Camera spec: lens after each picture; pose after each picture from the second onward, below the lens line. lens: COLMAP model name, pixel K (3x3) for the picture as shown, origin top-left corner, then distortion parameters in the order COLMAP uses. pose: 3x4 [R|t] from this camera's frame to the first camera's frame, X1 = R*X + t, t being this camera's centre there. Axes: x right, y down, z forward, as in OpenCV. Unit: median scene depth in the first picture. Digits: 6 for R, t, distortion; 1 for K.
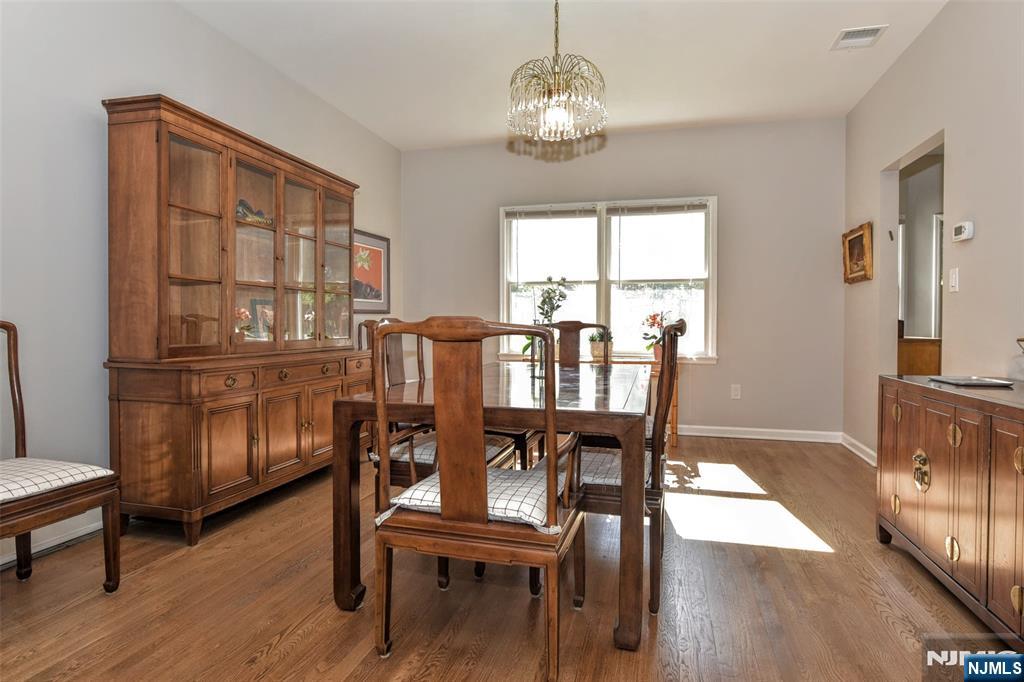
lens RADIAL K [[544.7, 0, 512.0], [0, 544.7, 341.0], [0, 0, 1]] dist [-0.001154, 0.000273]
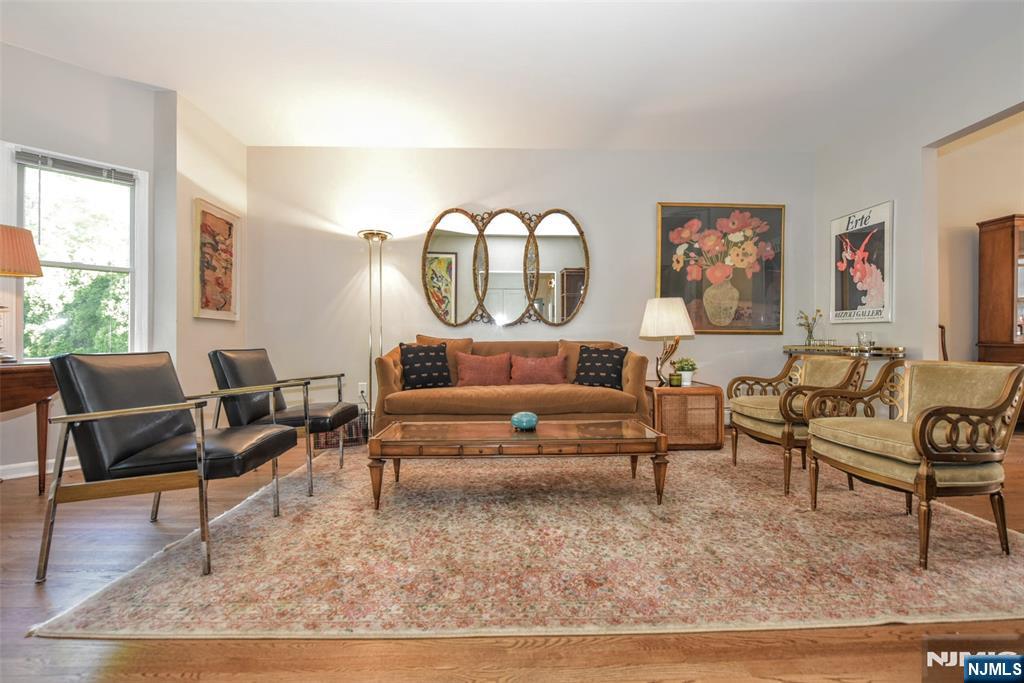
lens RADIAL K [[452.4, 0, 512.0], [0, 452.4, 341.5], [0, 0, 1]] dist [-0.010130, -0.000223]
pose [[0.295867, -0.006528, -0.955207, 0.257679], [-0.027665, 0.999499, -0.015400, 0.071132], [0.954828, 0.030982, 0.295538, -0.825140]]
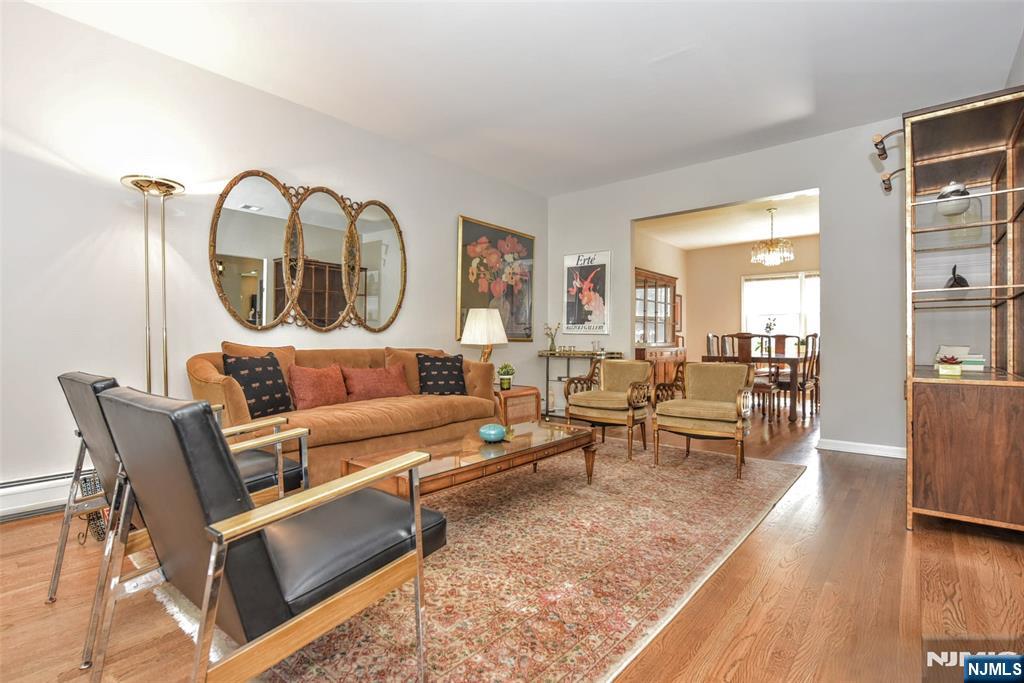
lens RADIAL K [[498.0, 0, 512.0], [0, 498.0, 341.5], [0, 0, 1]] dist [-0.005140, -0.000105]
pose [[0.913965, -0.002382, -0.405787, -0.069973], [-0.010639, 0.999498, -0.029830, 0.063476], [0.405654, 0.031581, 0.913481, -1.296087]]
